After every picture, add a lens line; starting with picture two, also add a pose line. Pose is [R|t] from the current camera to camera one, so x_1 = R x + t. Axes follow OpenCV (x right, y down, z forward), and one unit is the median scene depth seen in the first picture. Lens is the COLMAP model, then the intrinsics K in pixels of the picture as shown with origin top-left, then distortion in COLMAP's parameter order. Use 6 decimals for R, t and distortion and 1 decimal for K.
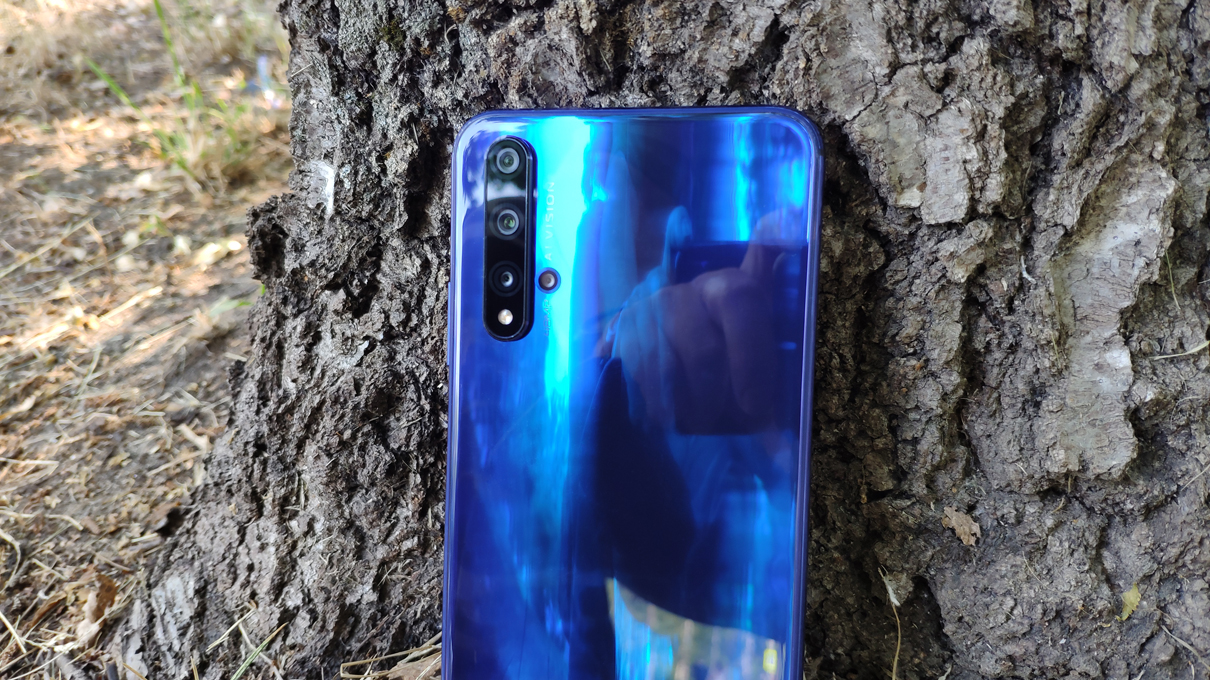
lens RADIAL K [[963.7, 0, 605.0], [0, 963.7, 340.0], [0, 0, 1]] dist [0.137068, -0.373887]
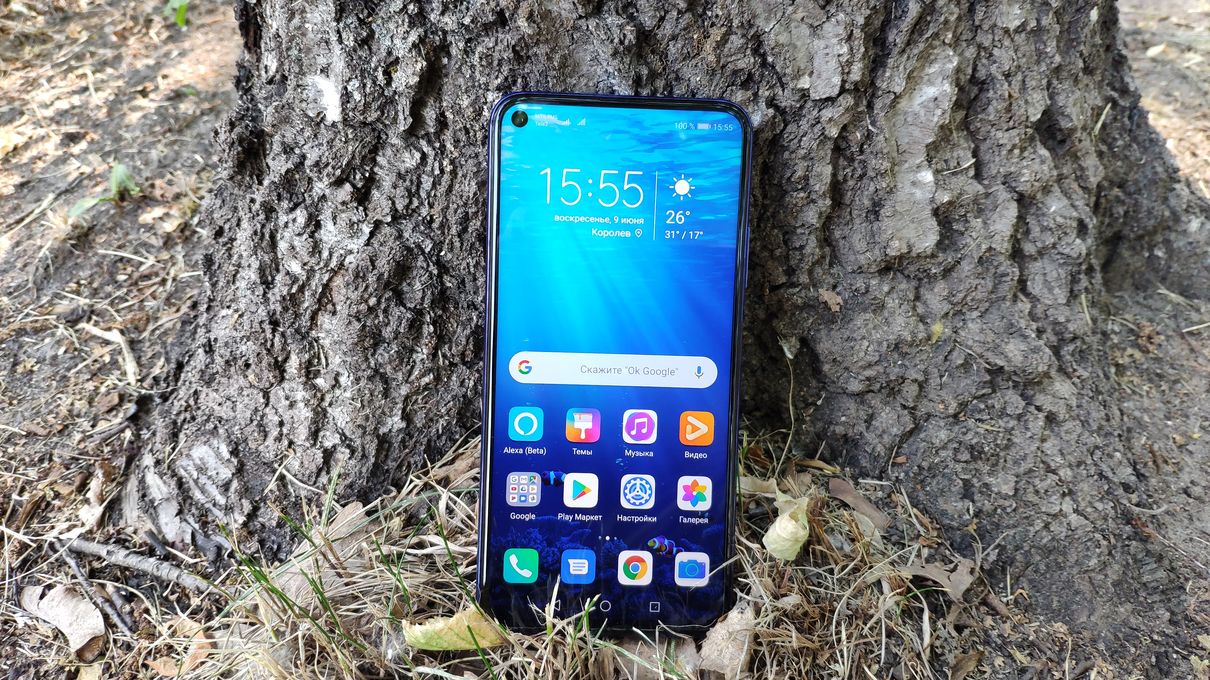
lens RADIAL K [[963.7, 0, 605.0], [0, 963.7, 340.0], [0, 0, 1]] dist [0.137068, -0.373887]
pose [[0.942554, -0.156606, 0.295071, -0.377213], [0.102975, 0.976499, 0.189332, -0.061634], [-0.317787, -0.148071, 0.936529, -0.273473]]
